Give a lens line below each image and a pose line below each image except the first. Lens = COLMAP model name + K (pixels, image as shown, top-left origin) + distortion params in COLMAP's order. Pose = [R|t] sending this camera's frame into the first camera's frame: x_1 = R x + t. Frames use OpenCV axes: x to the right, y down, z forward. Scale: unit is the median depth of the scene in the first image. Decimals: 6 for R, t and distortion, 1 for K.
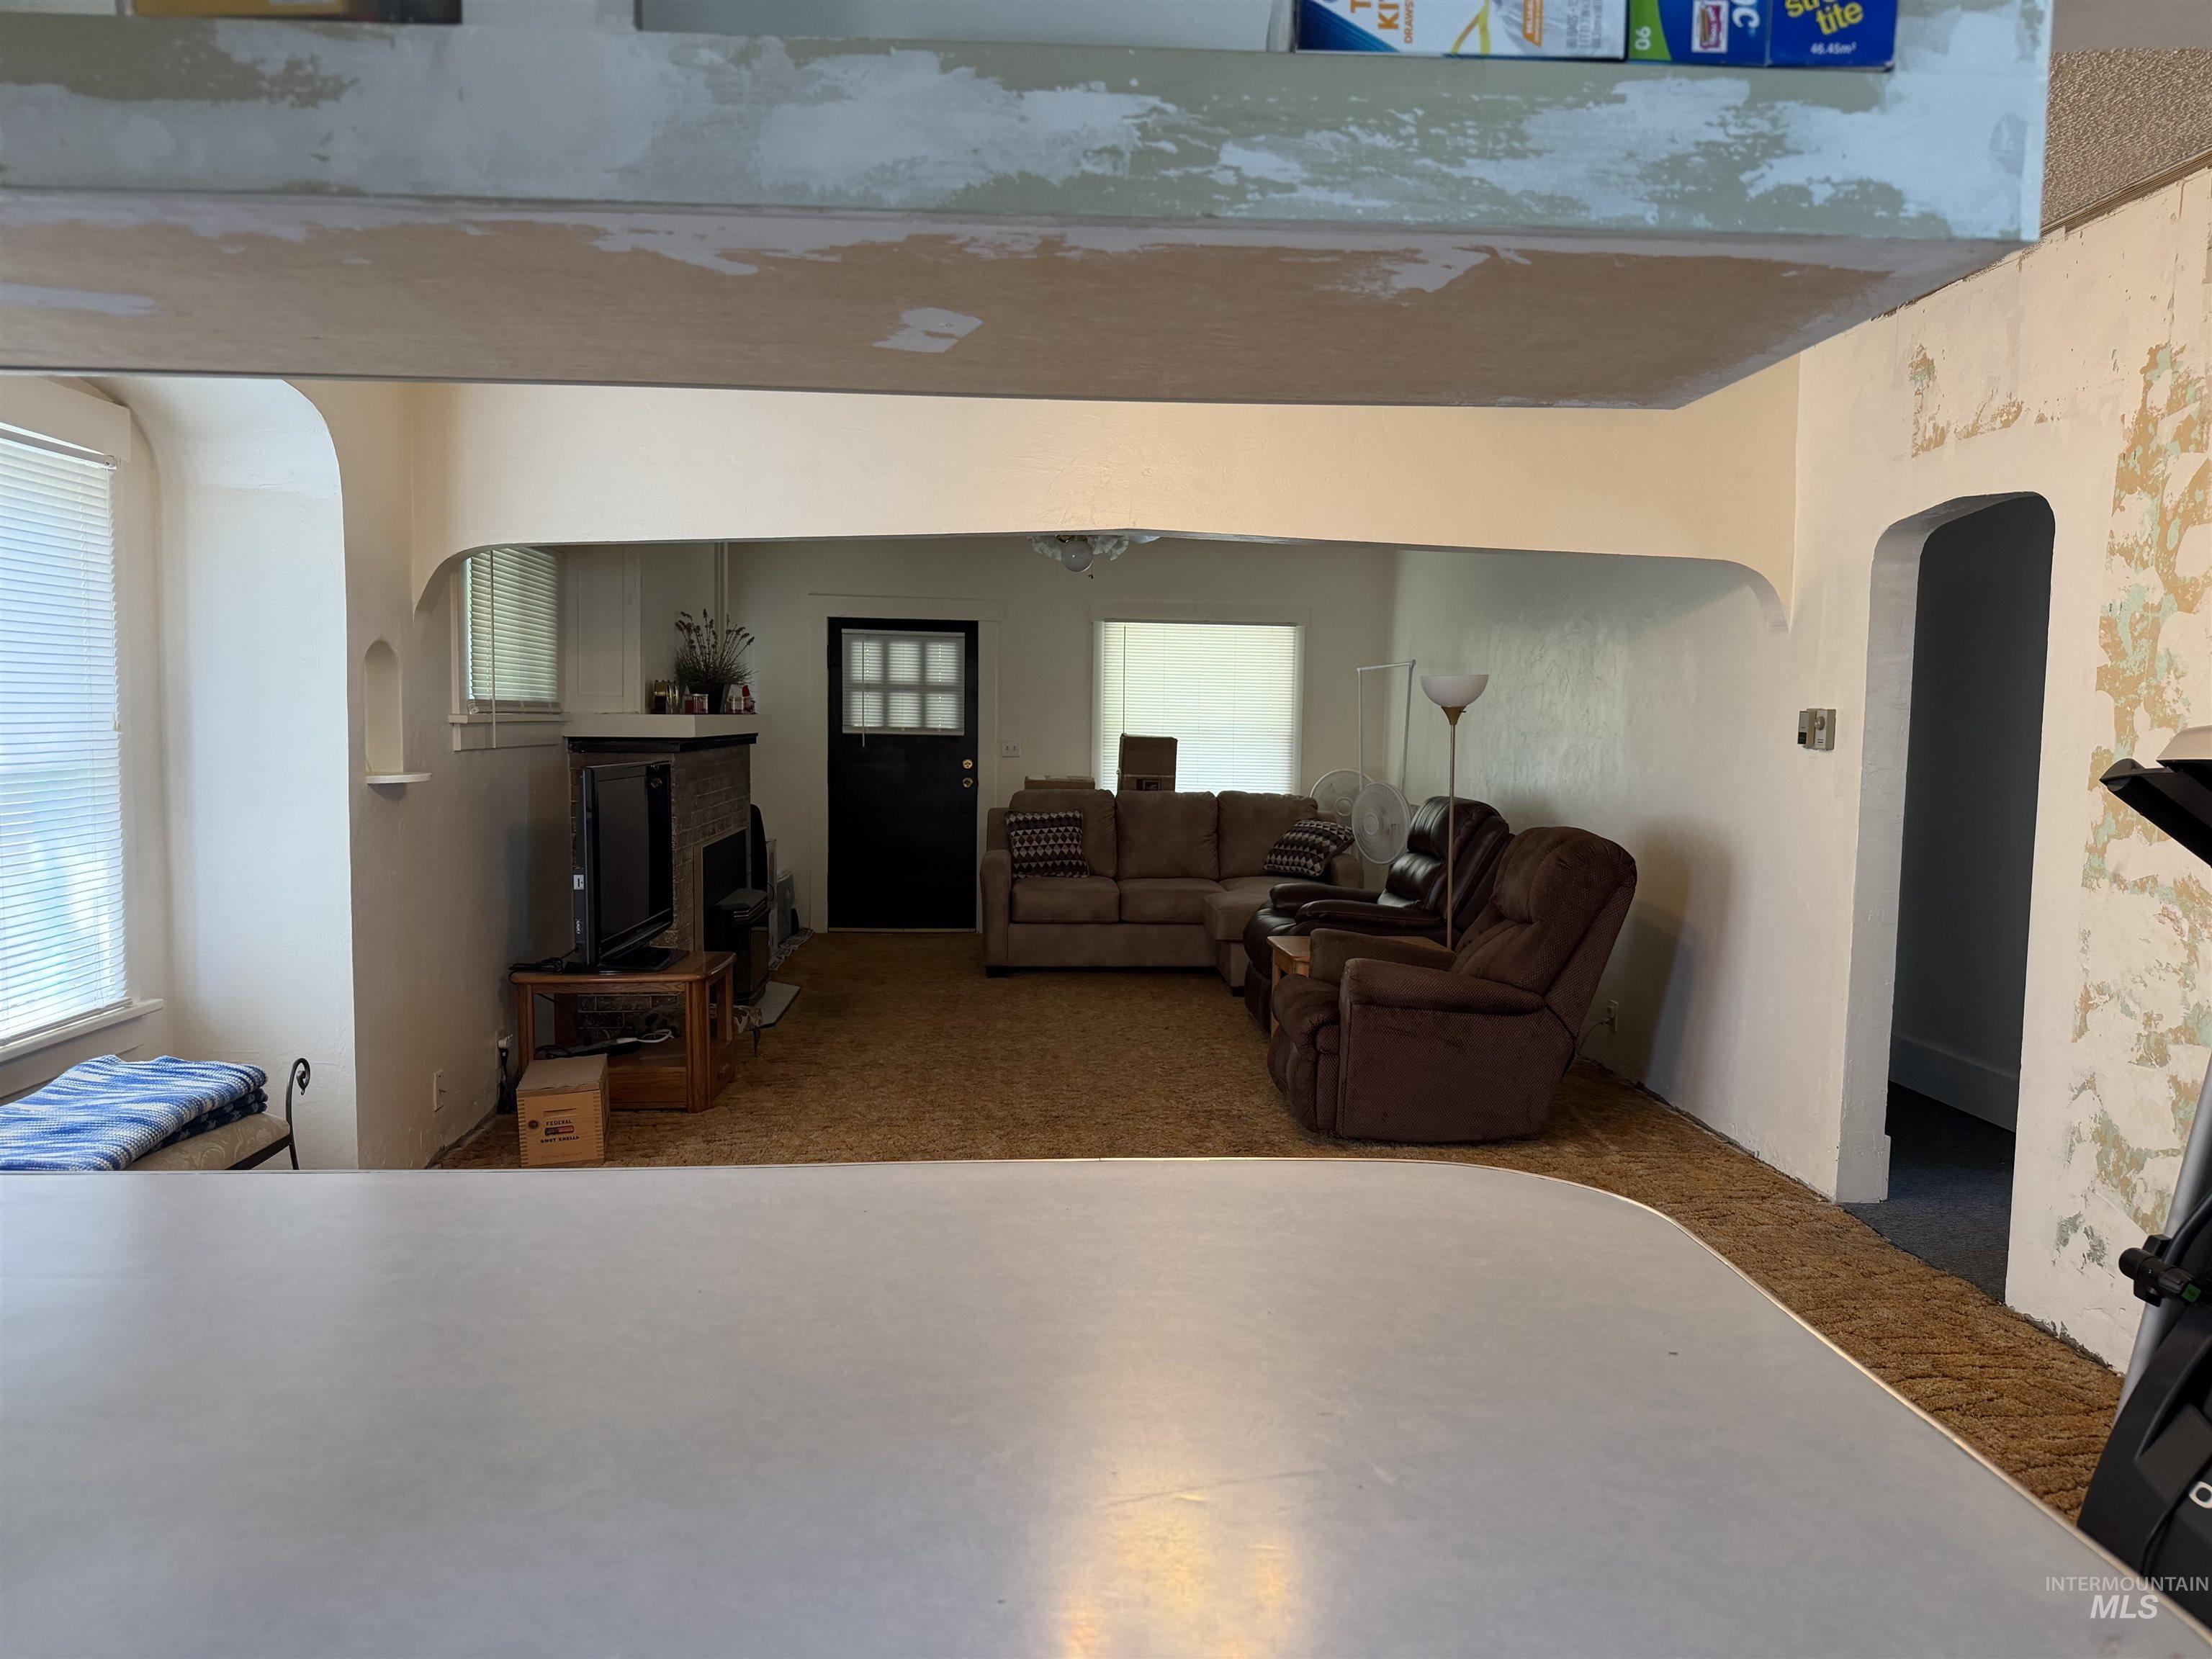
lens RADIAL K [[1531.8, 0, 1106.0], [0, 1531.8, 829.5], [0, 0, 1]] dist [0.103032, -0.227884]
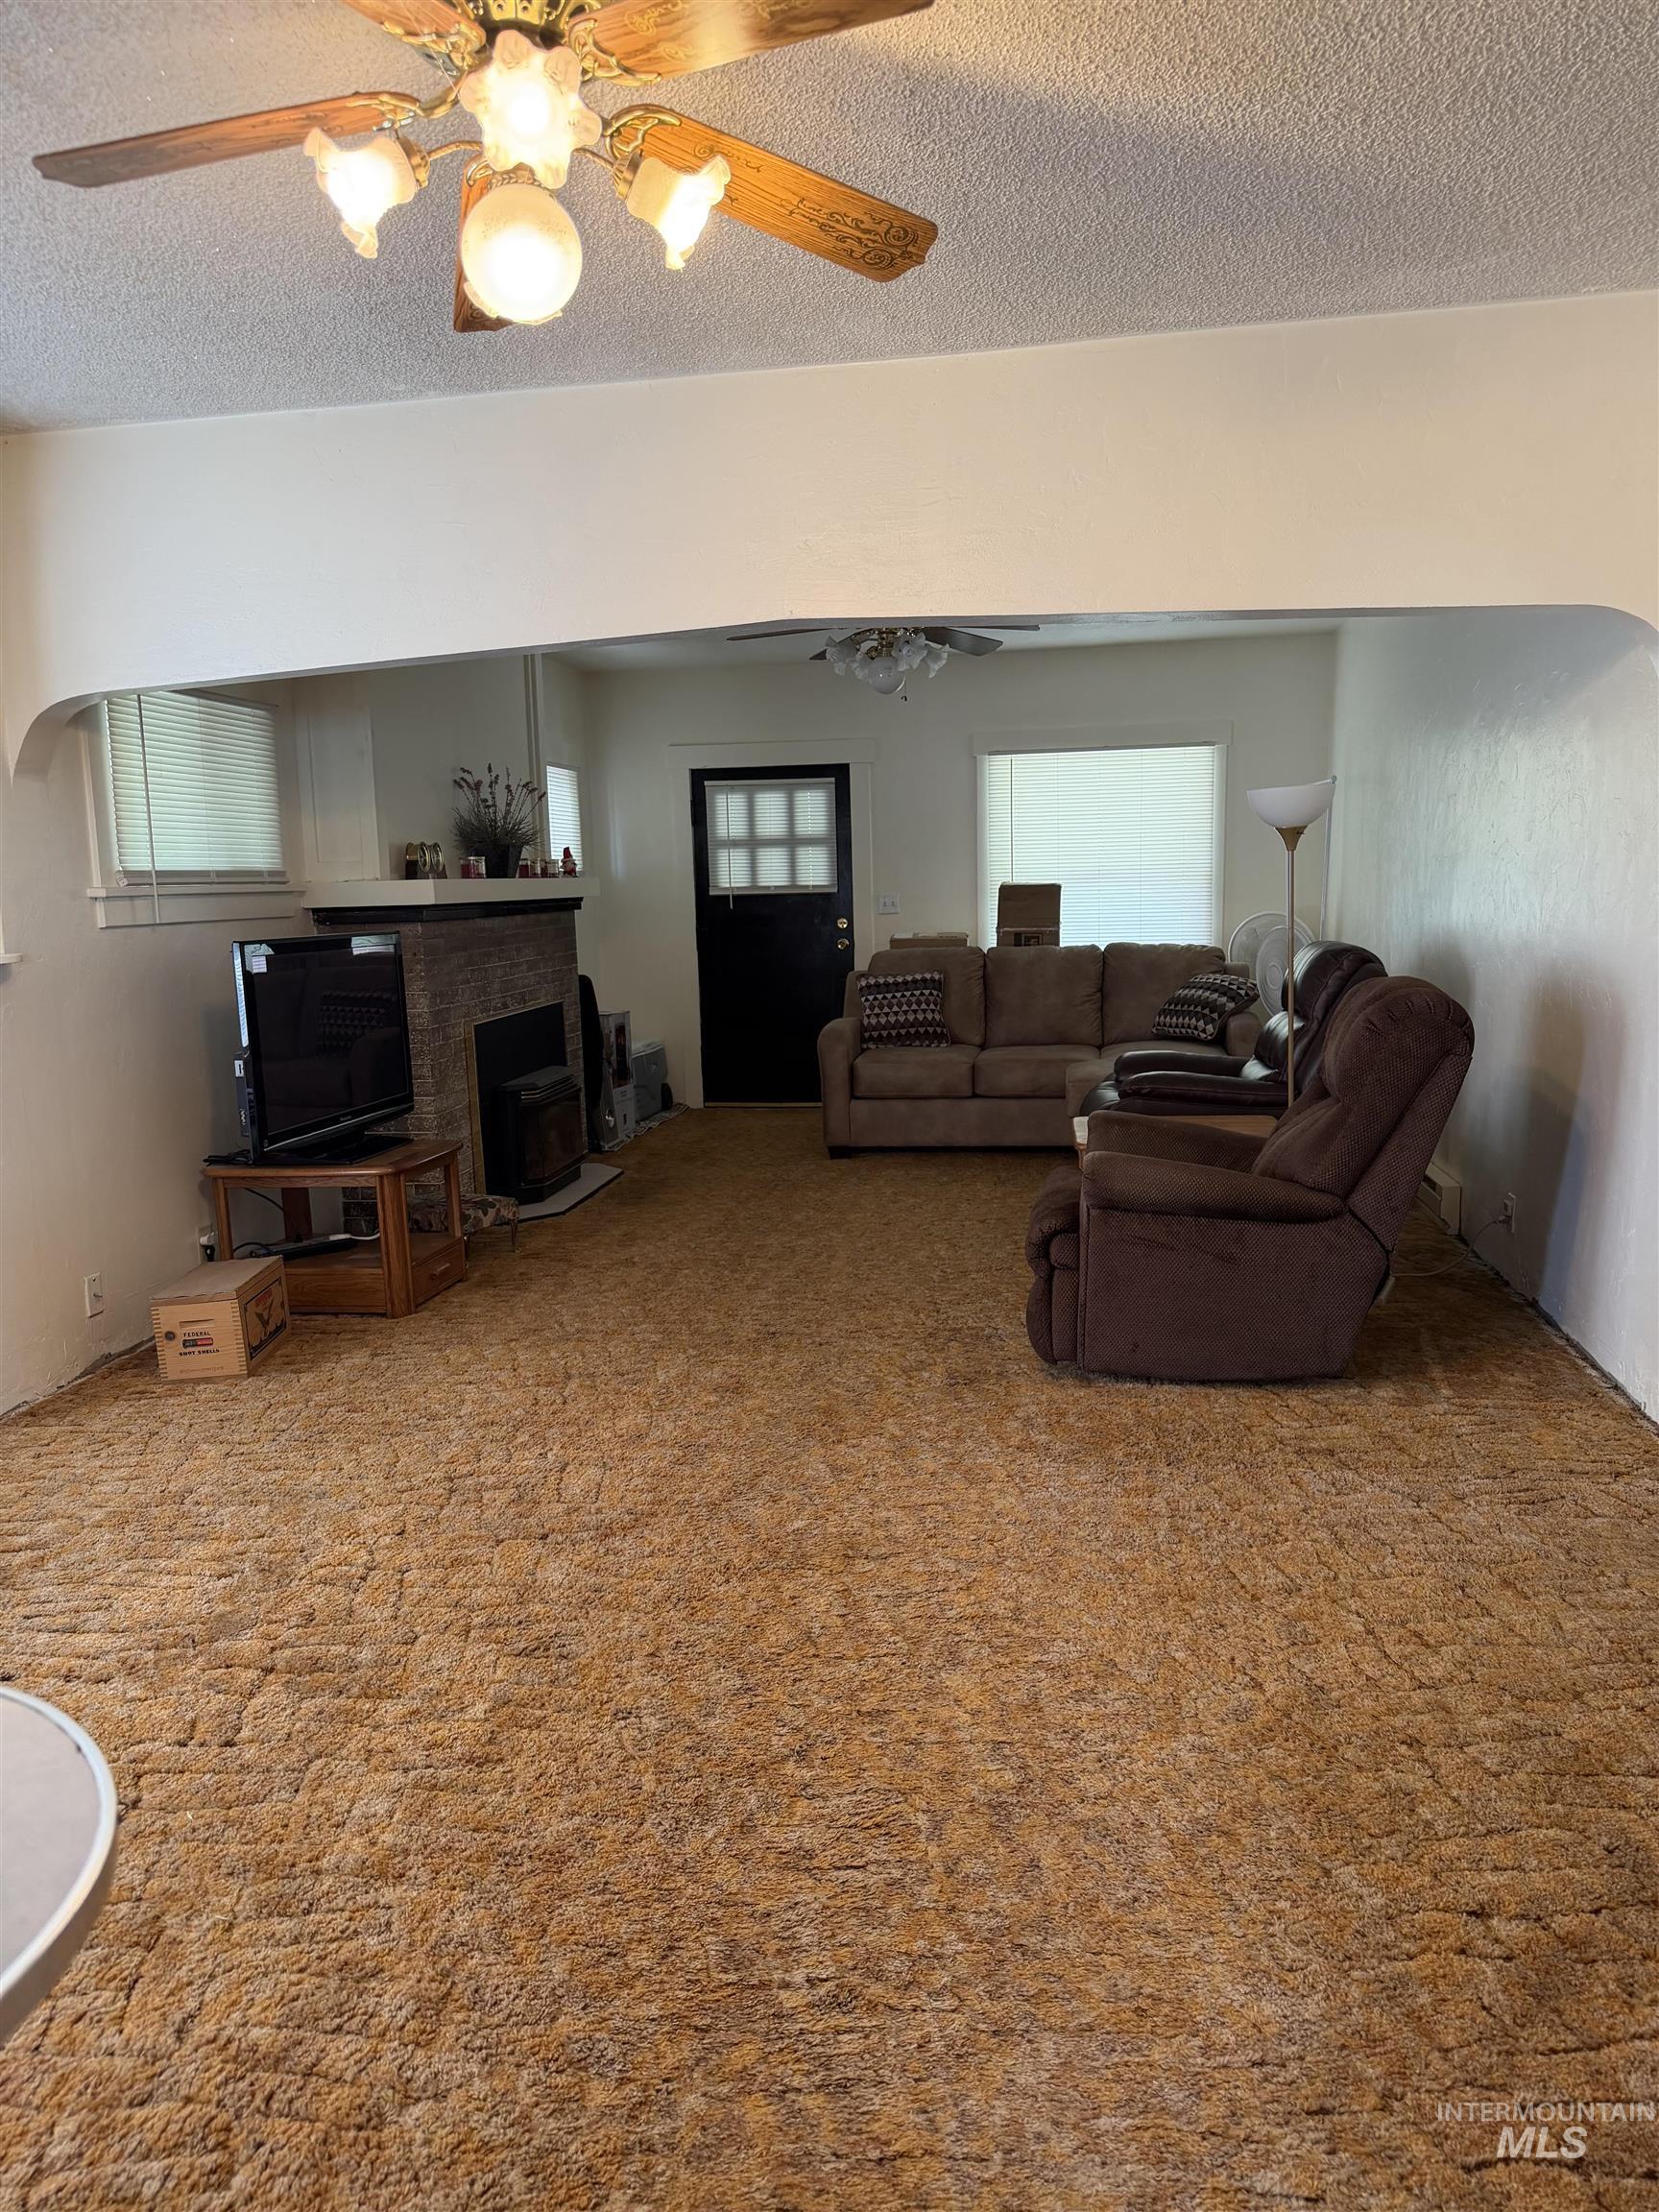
lens RADIAL K [[1531.8, 0, 829.5], [0, 1531.8, 1106.0], [0, 0, 1]] dist [0.103032, -0.227884]
pose [[0.976274, -0.009710, -0.216322, 0.140338], [0.025964, 0.997036, 0.072424, -0.000579], [0.214978, -0.076322, 0.973632, 0.137347]]
